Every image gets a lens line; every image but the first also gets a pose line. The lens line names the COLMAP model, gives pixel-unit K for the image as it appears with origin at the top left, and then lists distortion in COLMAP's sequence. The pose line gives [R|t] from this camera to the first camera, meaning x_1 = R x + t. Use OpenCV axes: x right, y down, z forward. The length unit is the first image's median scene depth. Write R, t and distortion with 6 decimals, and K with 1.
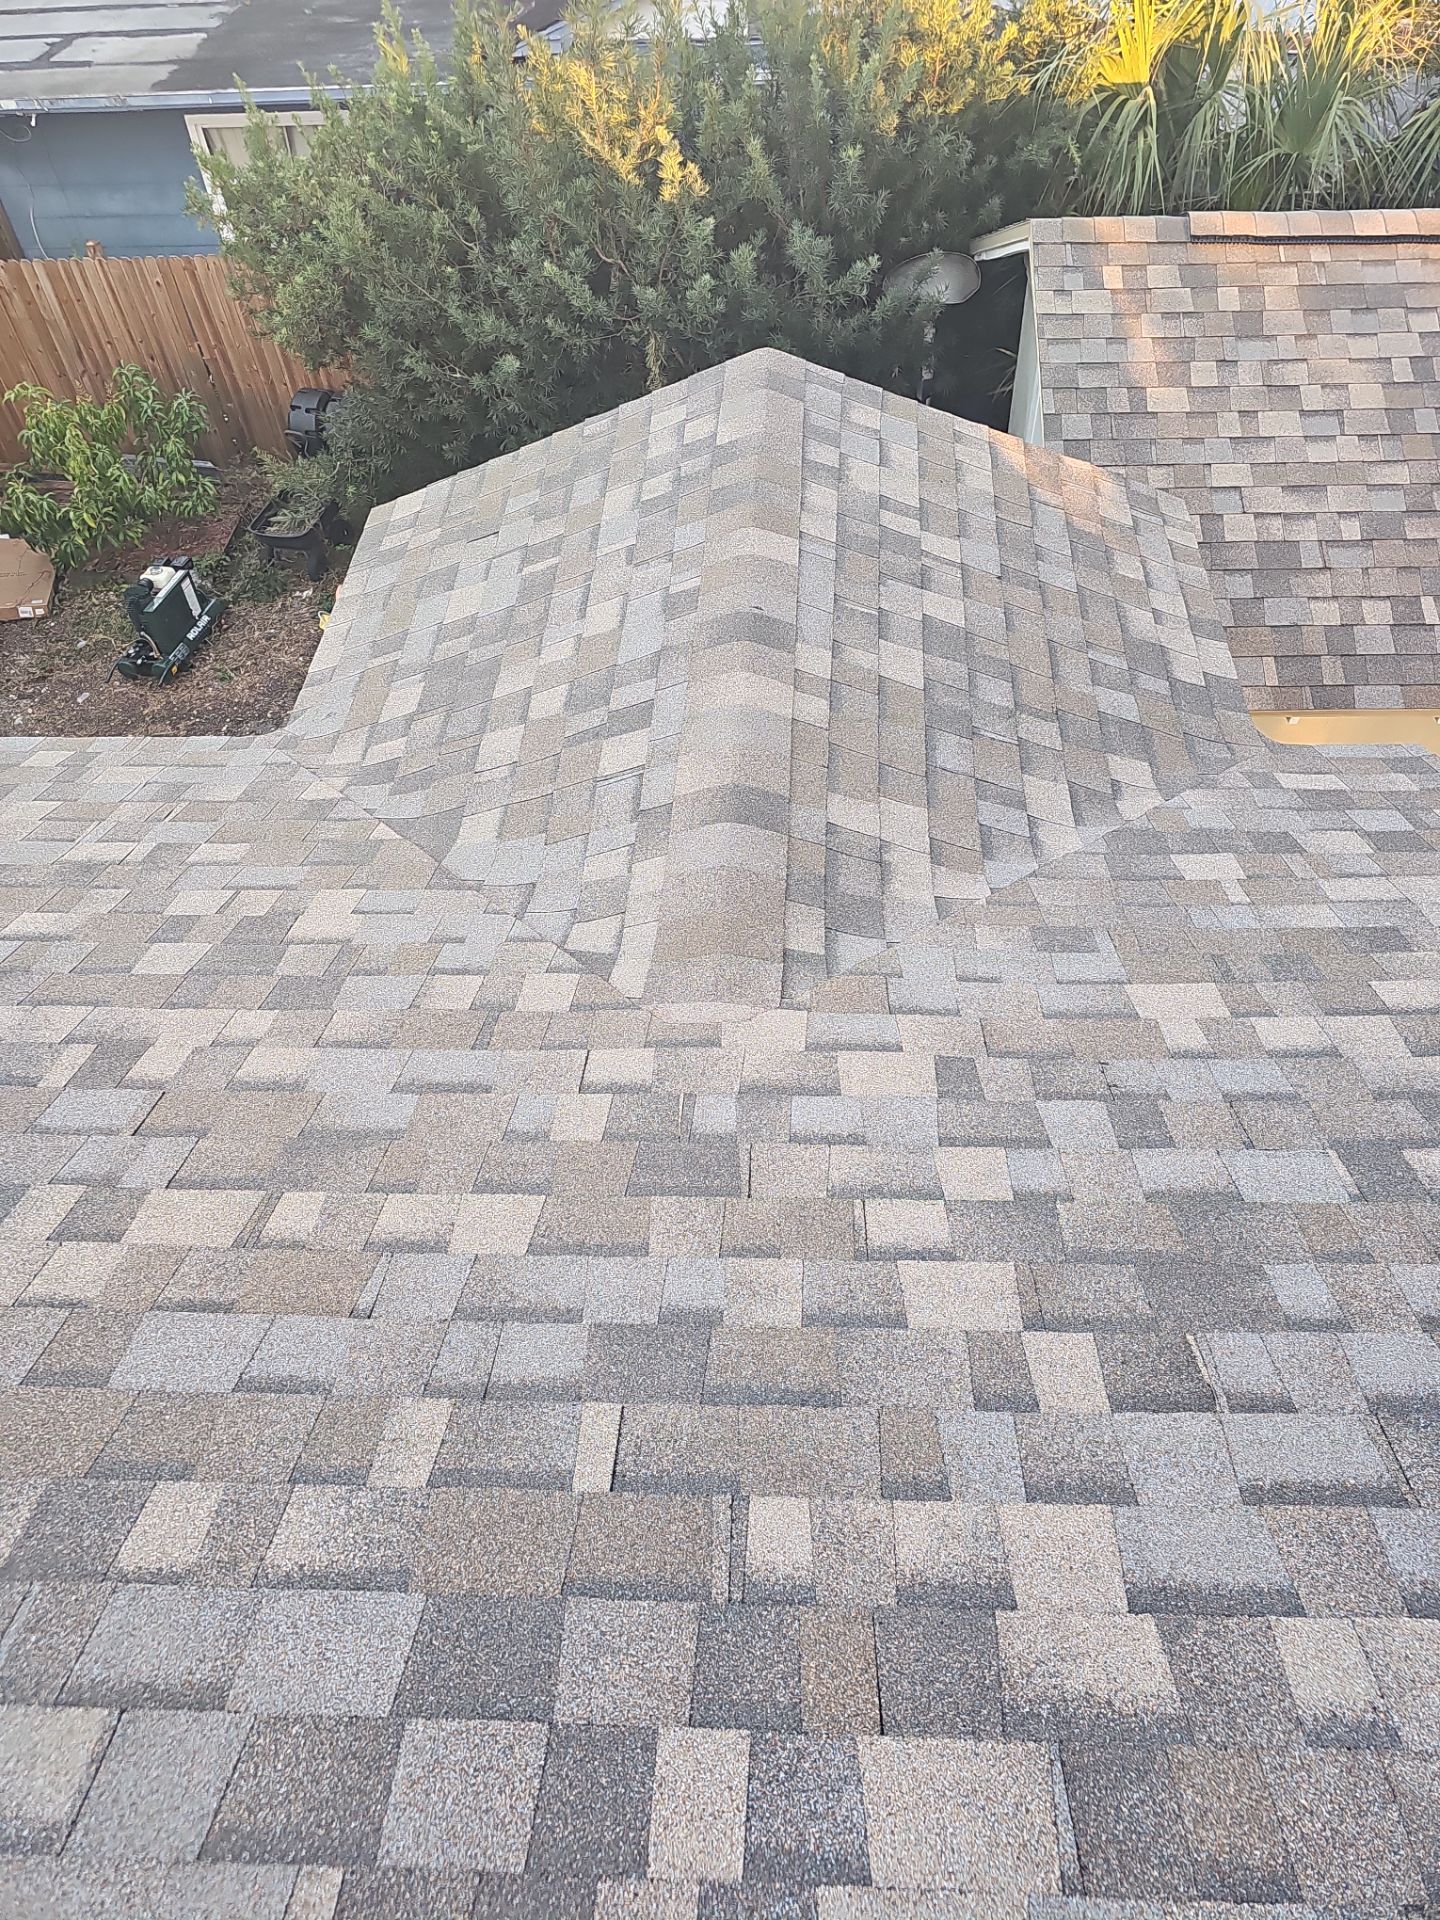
lens RADIAL K [[1248.3, 0, 725.2], [0, 1248.3, 949.4], [0, 0, 1]] dist [0.045390, -0.025781]
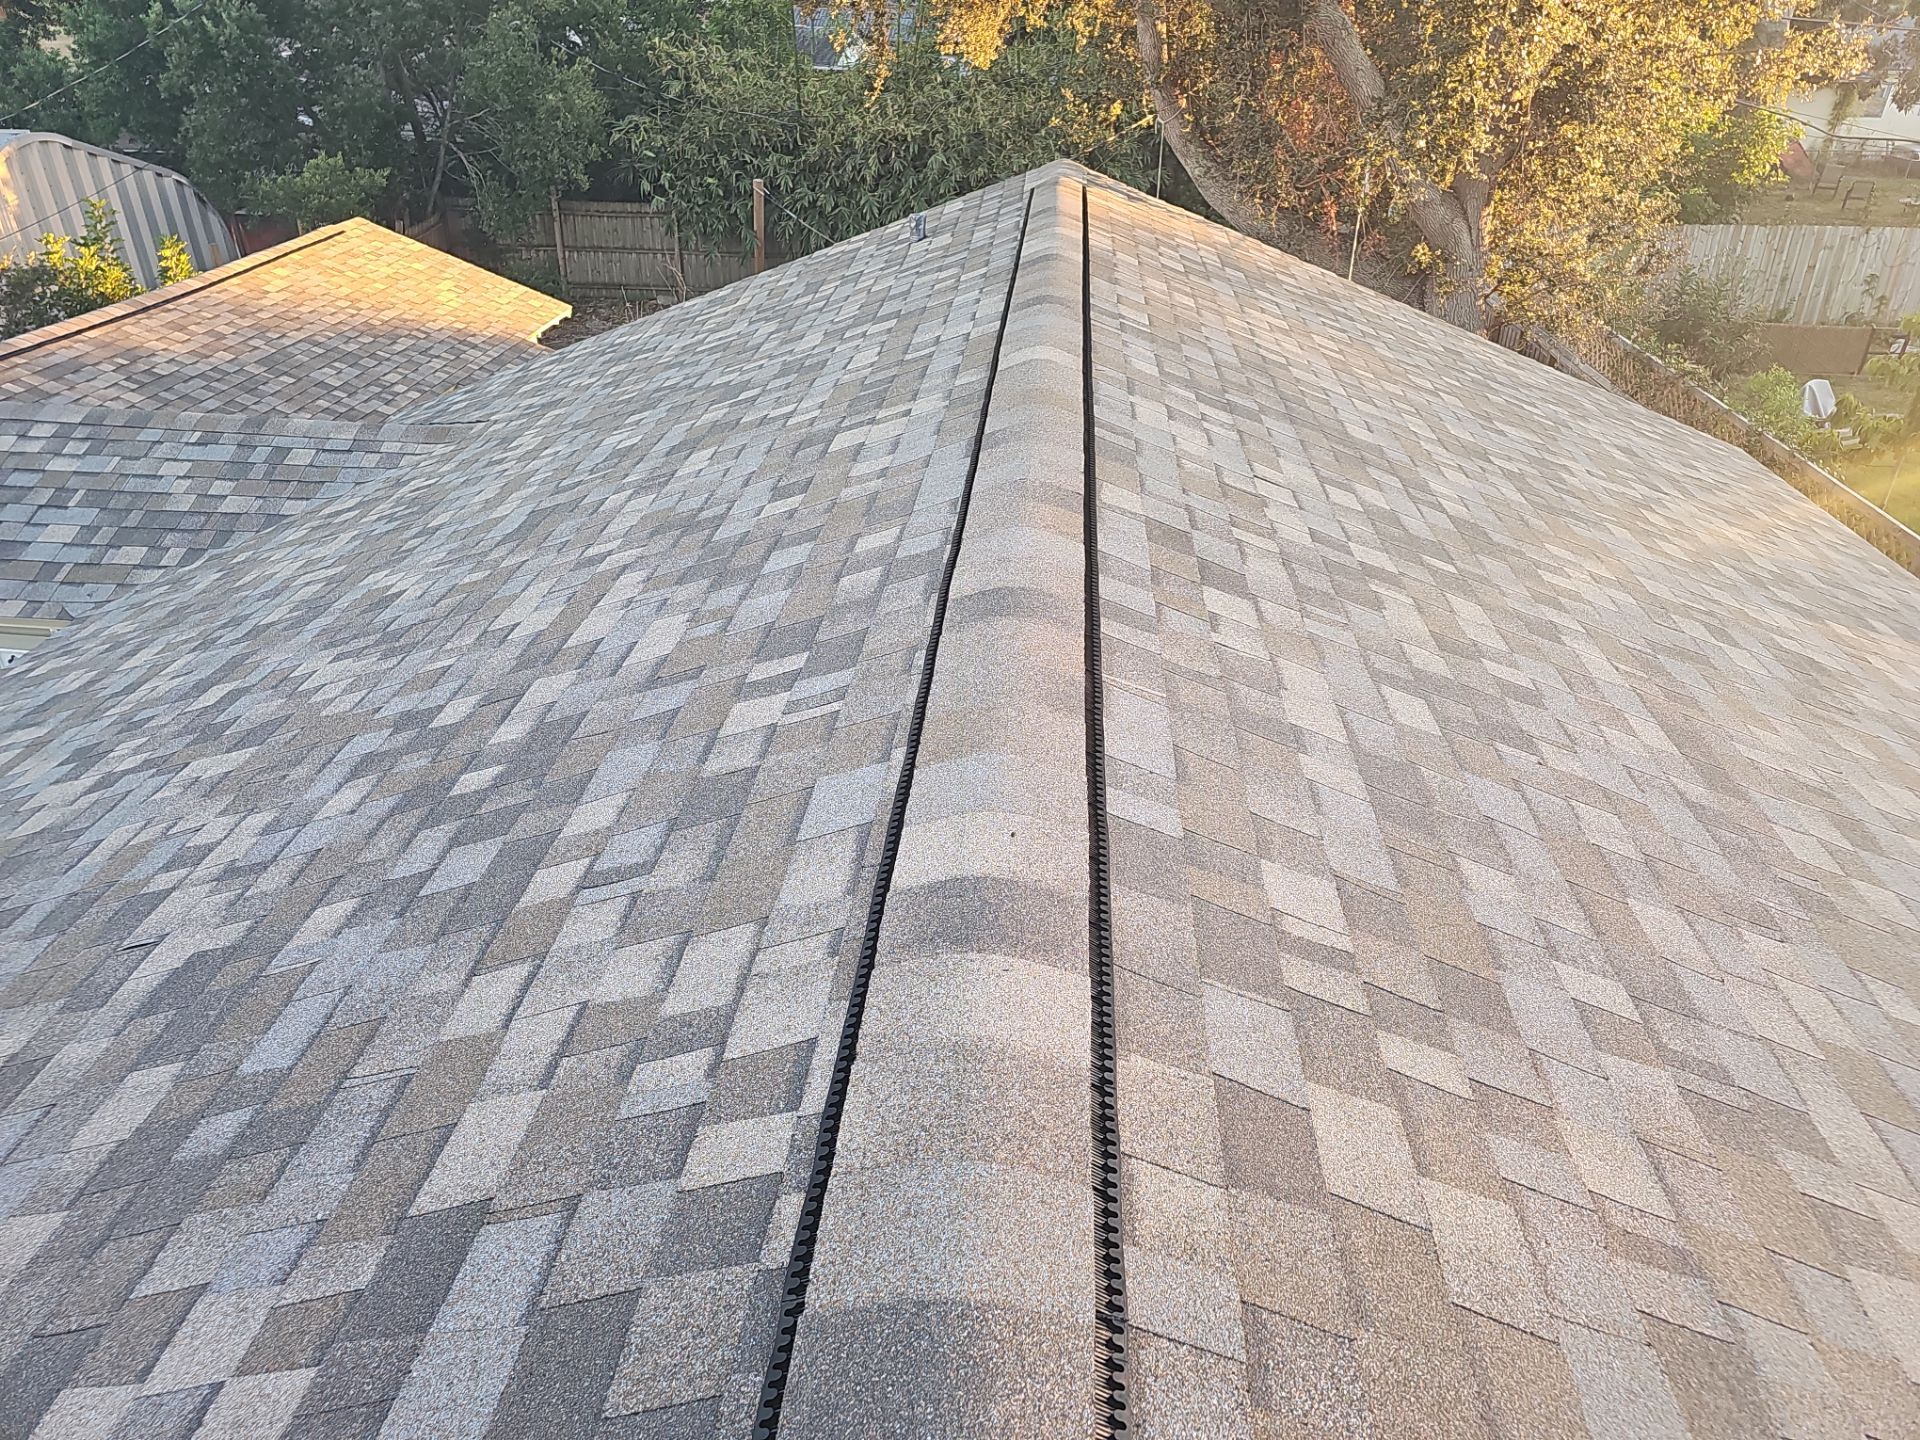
lens RADIAL K [[1248.3, 0, 962.5], [0, 1248.3, 723.4], [0, 0, 1]] dist [0.045390, -0.025781]
pose [[0.026208, -0.483684, 0.874850, -1.333177], [0.749742, 0.588369, 0.302835, 0.191790], [-0.661211, 0.647975, 0.378058, -0.188865]]
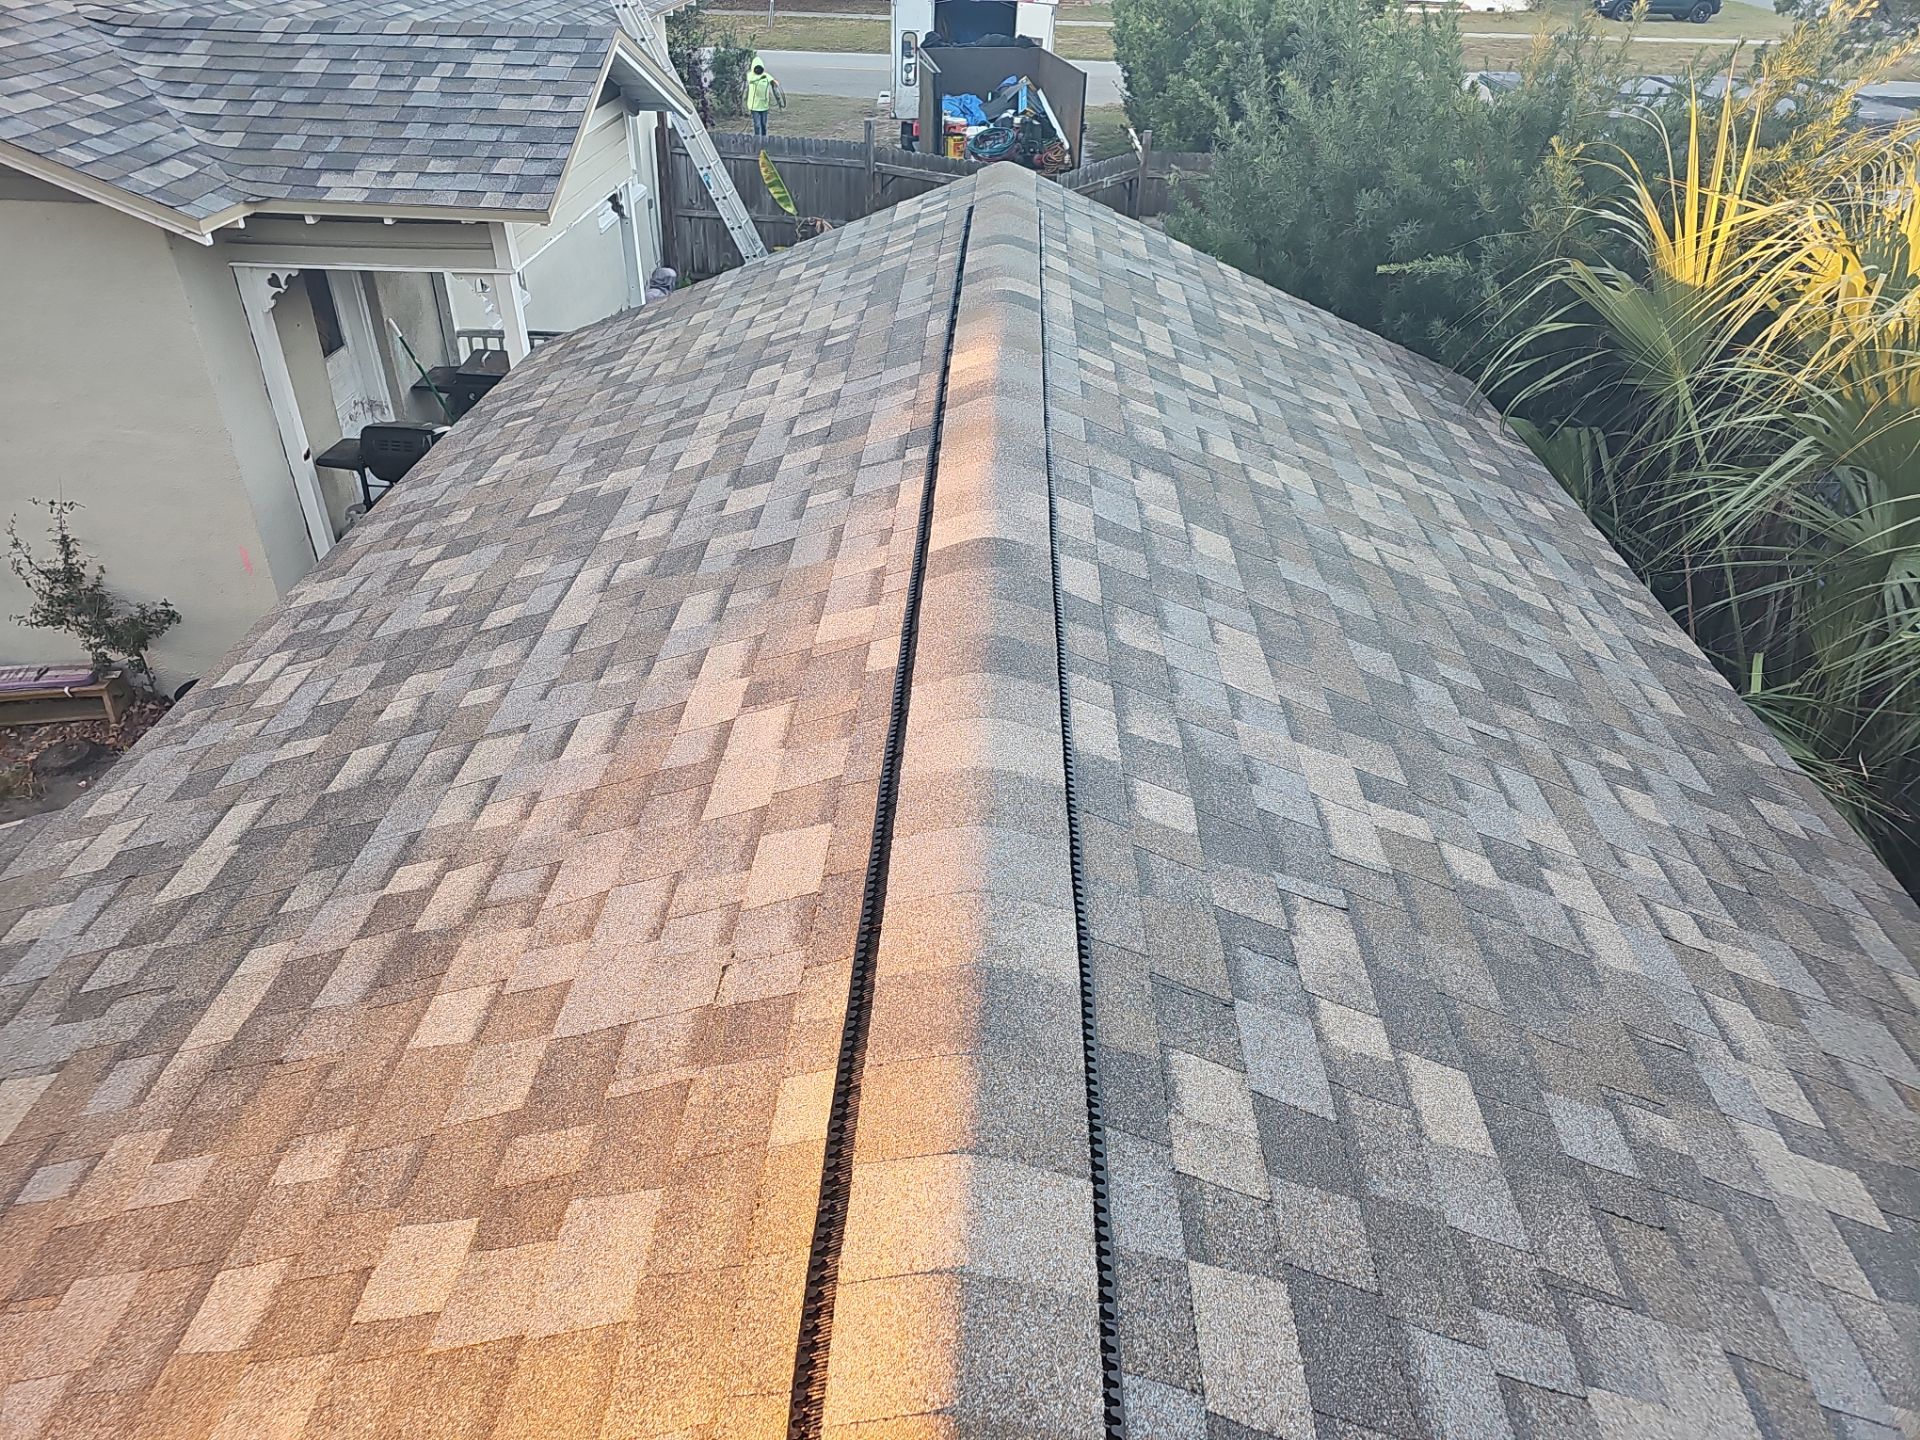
lens RADIAL K [[1248.3, 0, 955.9], [0, 1248.3, 712.4], [0, 0, 1]] dist [0.045390, -0.025781]
pose [[0.008160, 0.600314, -0.799723, 1.415217], [-0.771415, 0.512661, 0.376959, -0.750286], [0.636280, 0.613842, 0.467275, 0.831483]]
